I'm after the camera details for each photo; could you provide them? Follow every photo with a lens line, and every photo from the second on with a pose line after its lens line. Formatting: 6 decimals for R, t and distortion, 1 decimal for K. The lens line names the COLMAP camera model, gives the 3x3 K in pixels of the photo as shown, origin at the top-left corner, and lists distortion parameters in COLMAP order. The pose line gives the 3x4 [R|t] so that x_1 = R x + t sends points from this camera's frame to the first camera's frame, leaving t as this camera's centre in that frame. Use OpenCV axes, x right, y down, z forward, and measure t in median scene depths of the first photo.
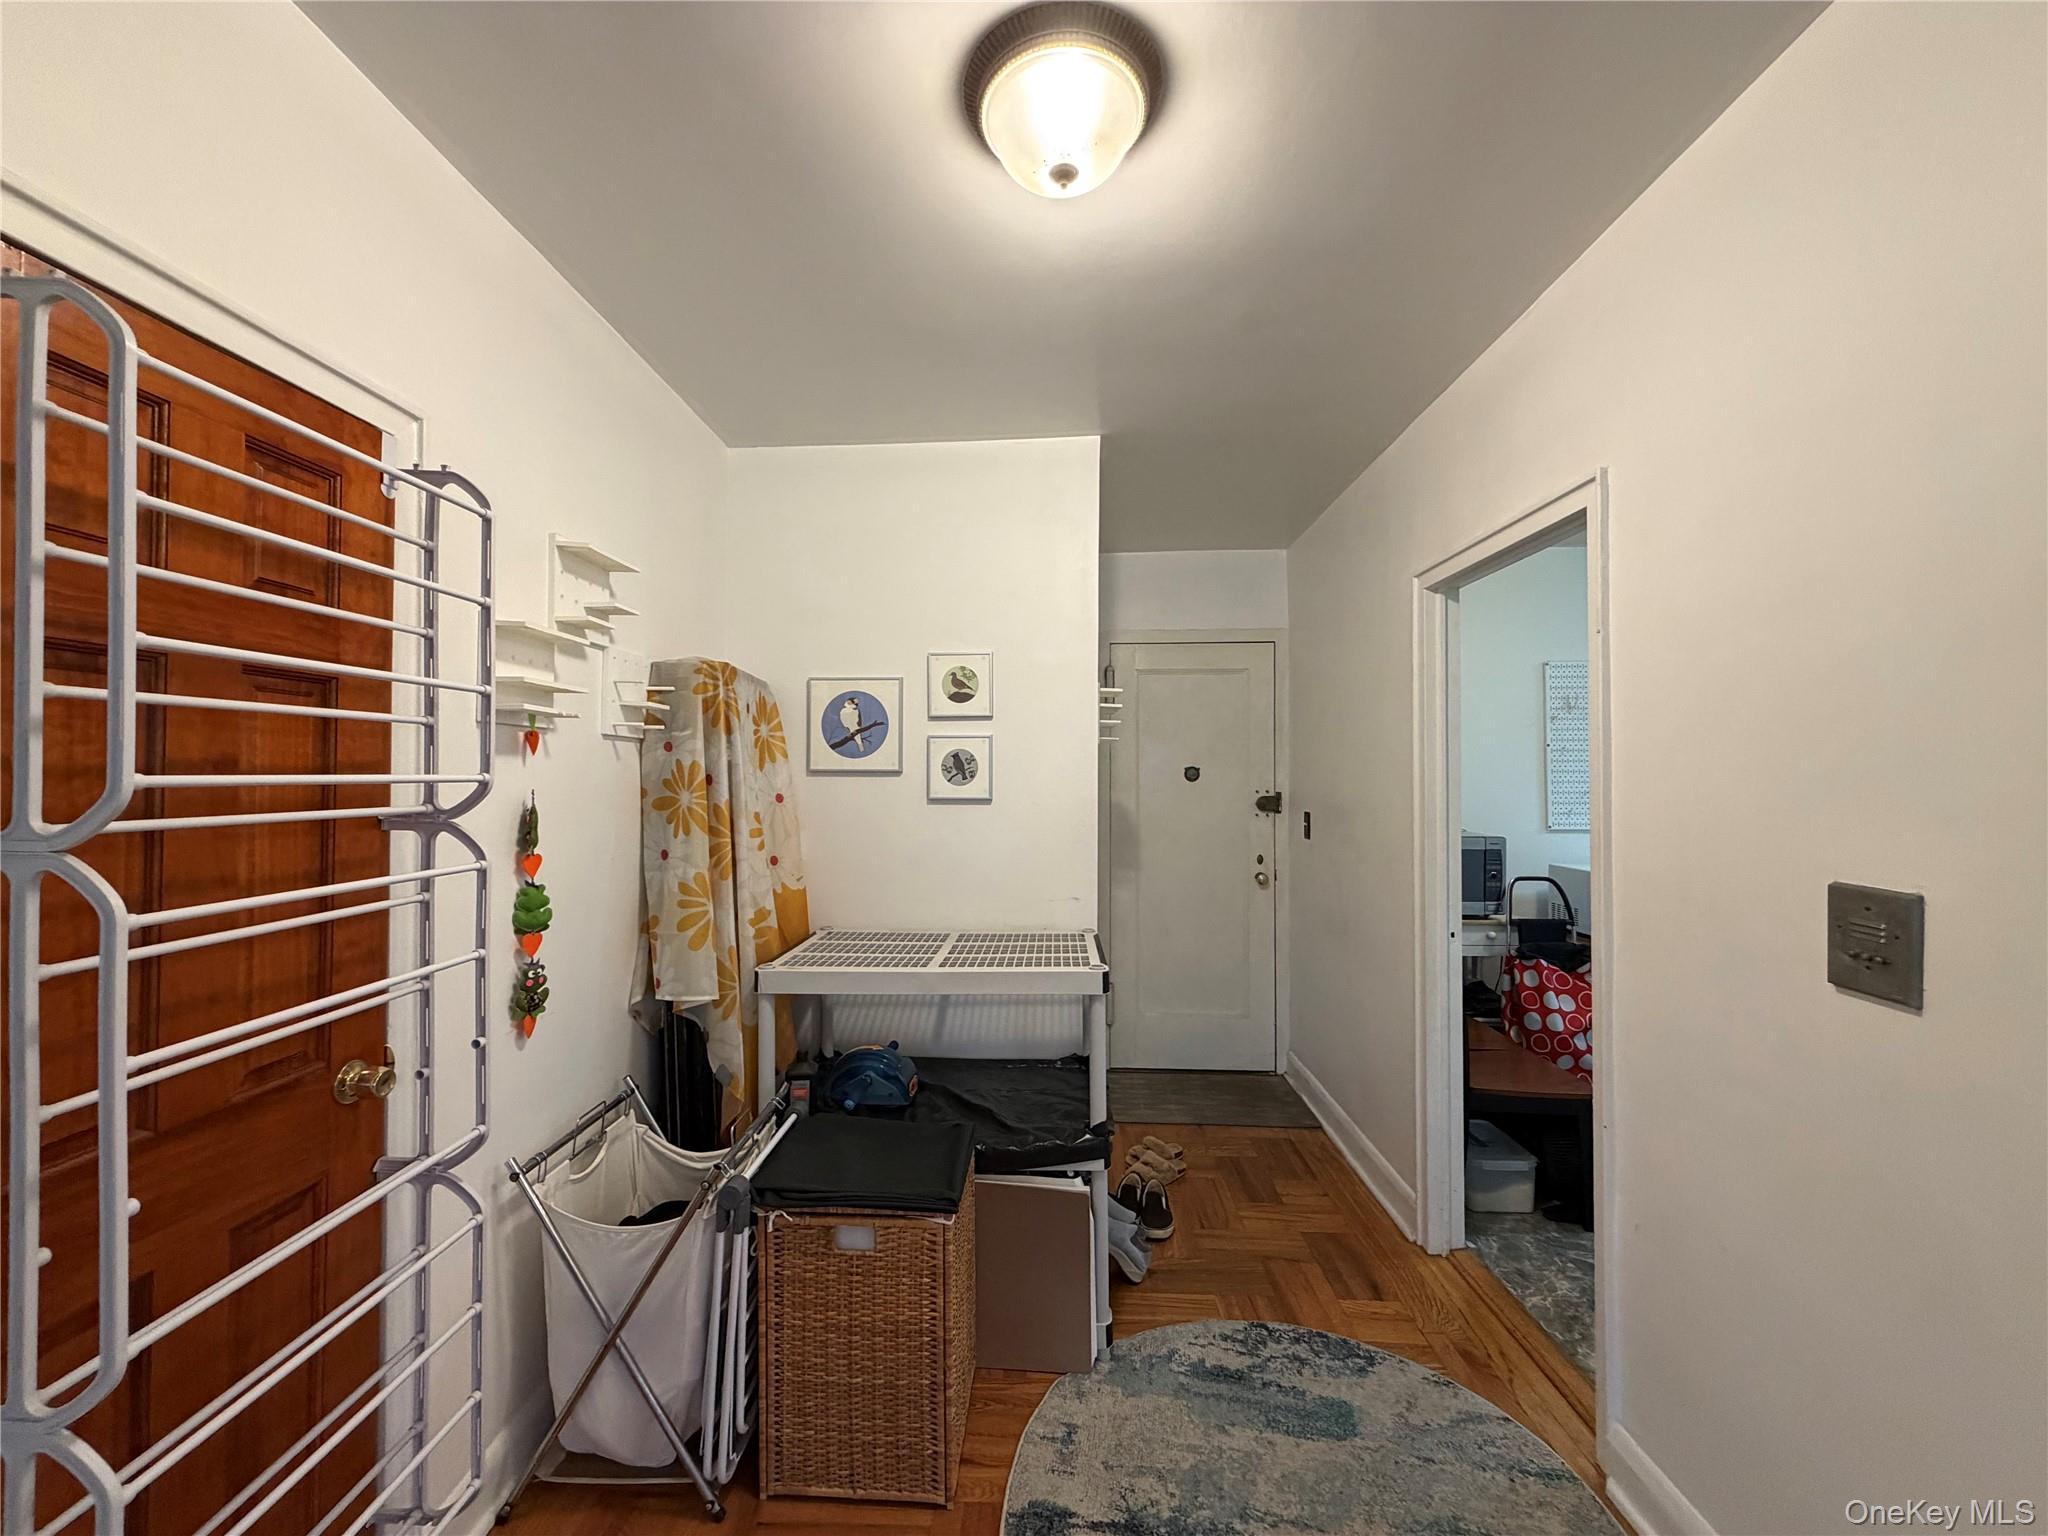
lens RADIAL K [[818.2, 0, 1019.3], [0, 818.2, 767.4], [0, 0, 1]] dist [-0.000683, 0.000881]
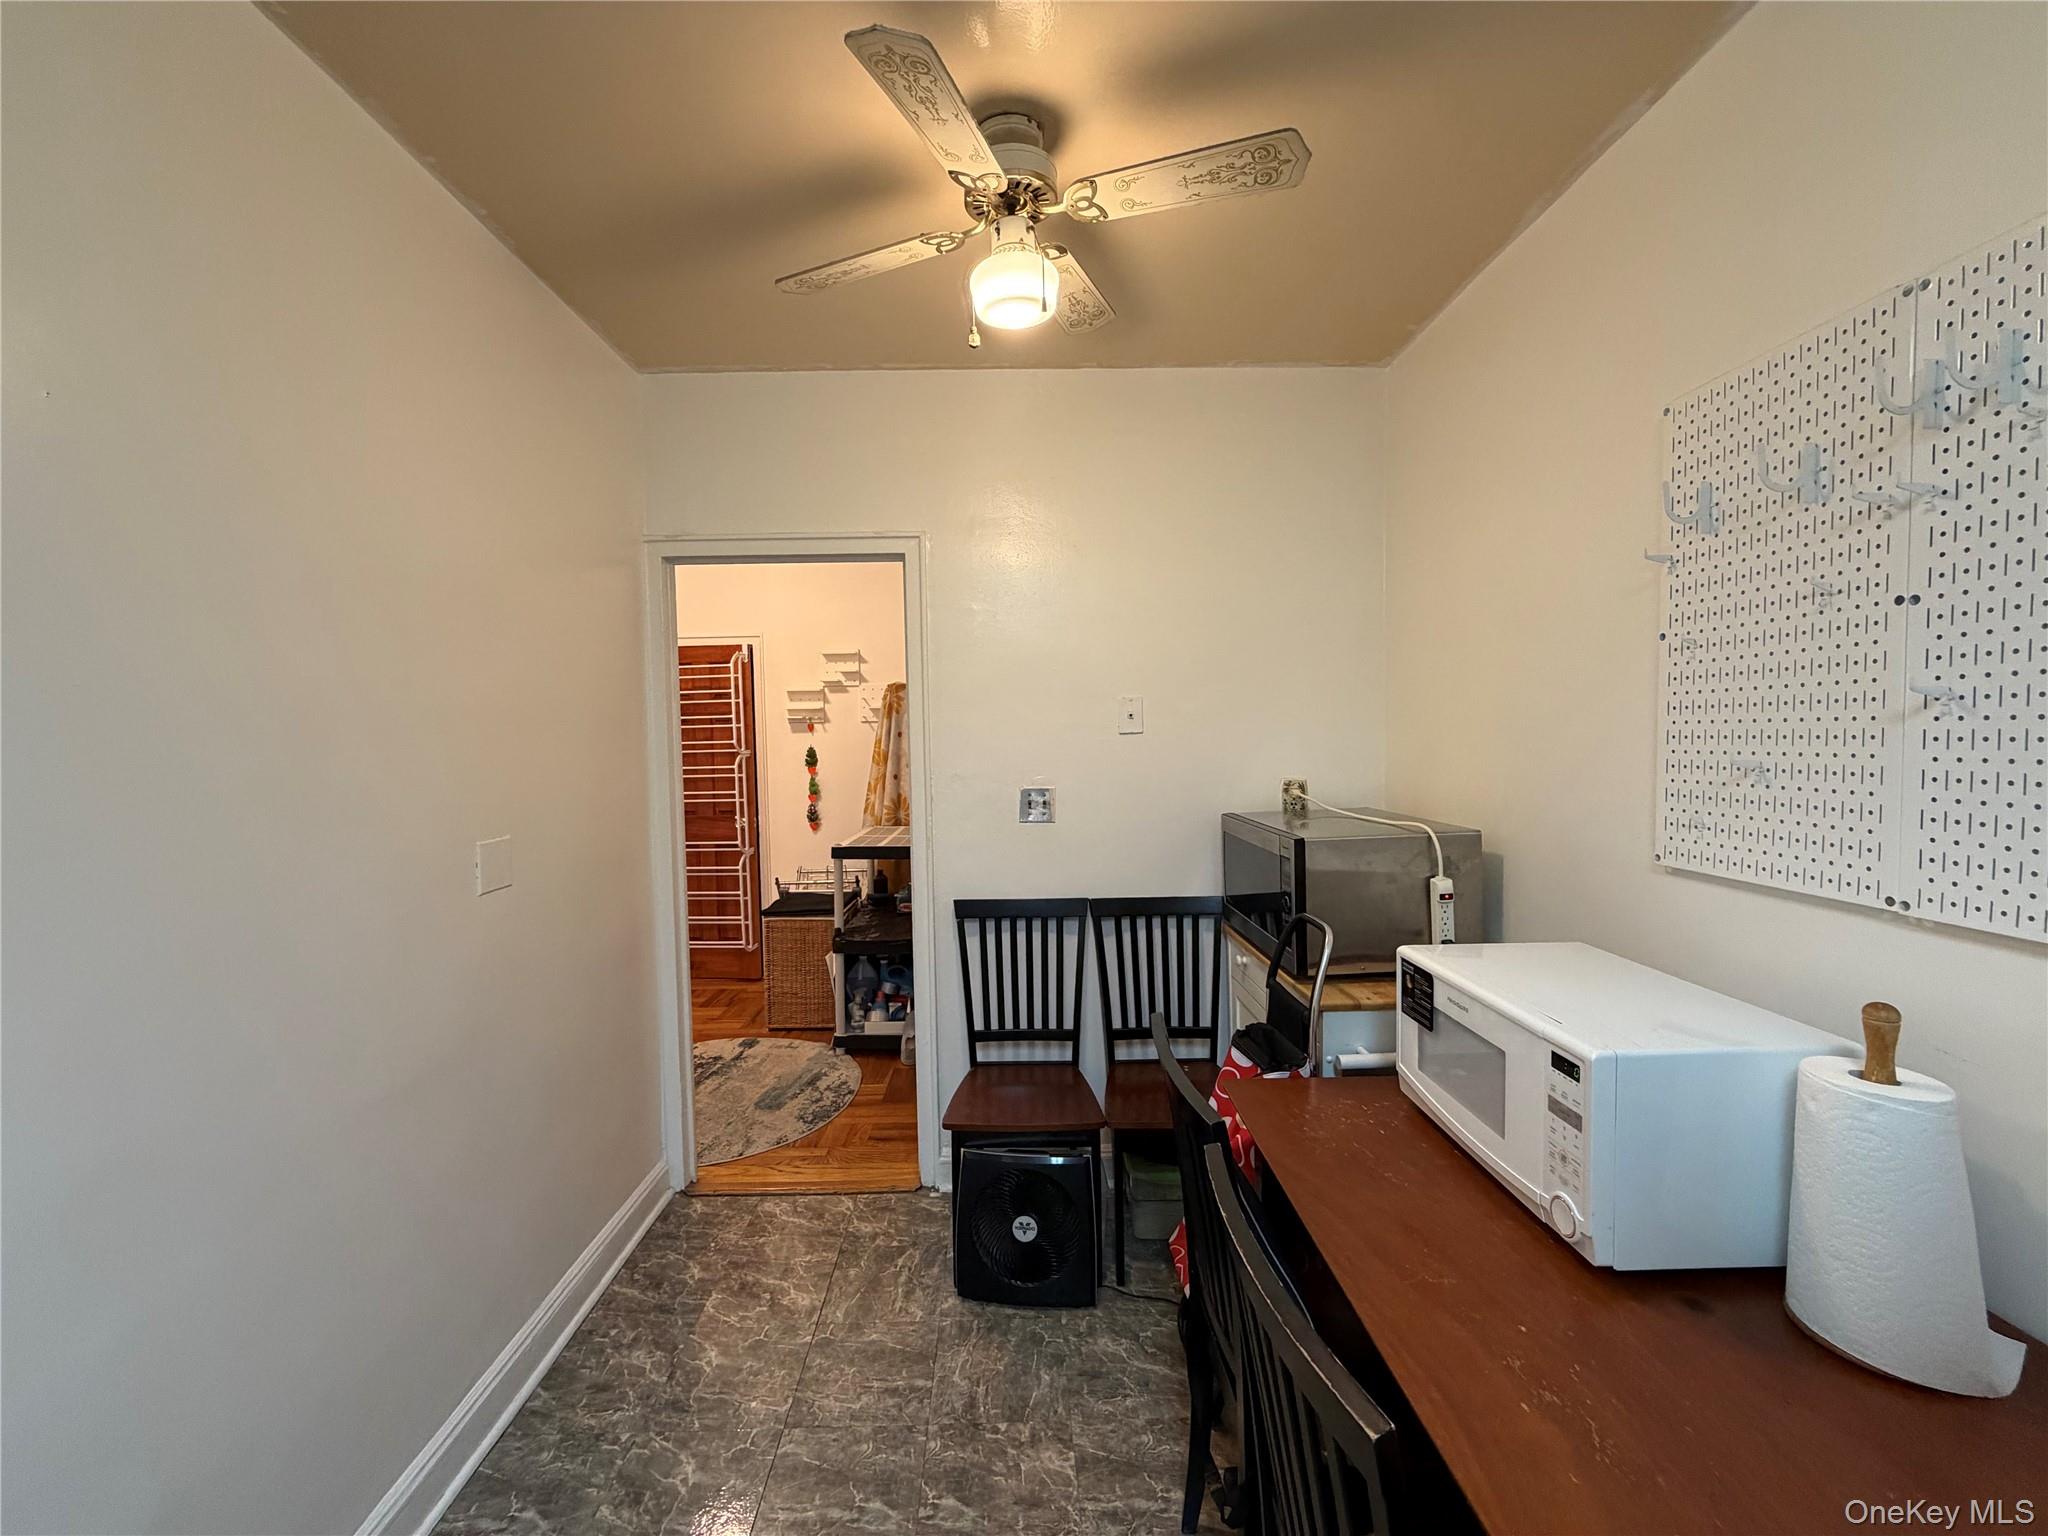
lens RADIAL K [[818.2, 0, 1020.9], [0, 818.2, 766.3], [0, 0, 1]] dist [-0.000683, 0.000881]
pose [[0.058996, 0.045366, -0.997227, 2.167921], [0.025639, 0.998568, 0.046944, -0.011775], [0.997929, -0.028338, 0.057749, 1.466490]]
